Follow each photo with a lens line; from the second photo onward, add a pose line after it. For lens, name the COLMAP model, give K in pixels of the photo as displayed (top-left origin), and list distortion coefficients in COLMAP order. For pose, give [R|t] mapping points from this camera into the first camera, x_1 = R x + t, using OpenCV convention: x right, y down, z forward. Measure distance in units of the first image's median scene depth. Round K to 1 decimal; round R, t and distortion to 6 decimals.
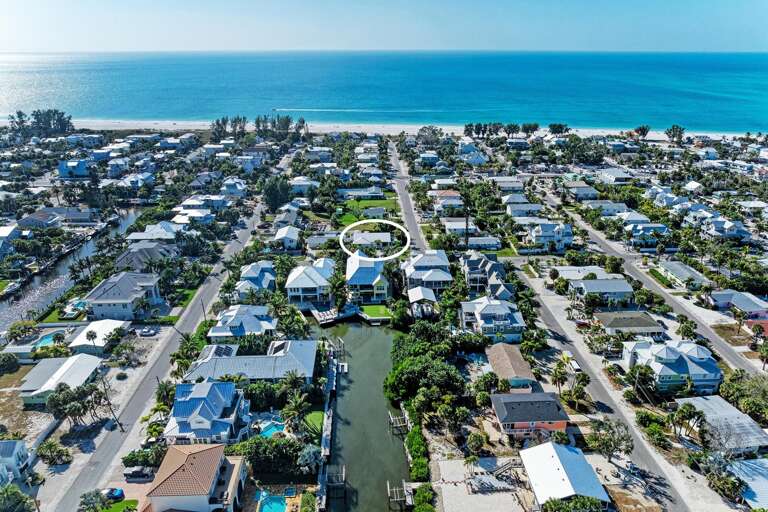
lens RADIAL K [[532.9, 0, 384.1], [0, 532.9, 254.5], [0, 0, 1]] dist [-0.004458, -0.000417]
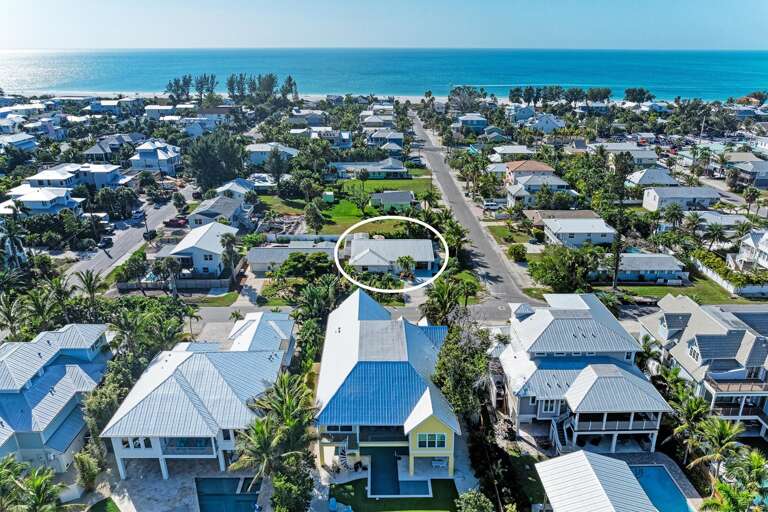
lens RADIAL K [[532.9, 0, 384.2], [0, 532.9, 256.4], [0, 0, 1]] dist [-0.004458, -0.000417]
pose [[0.999837, 0.013823, -0.011624, -0.020328], [-0.013754, 0.999887, 0.006012, -0.025305], [0.011705, -0.005852, 0.999914, 0.468819]]
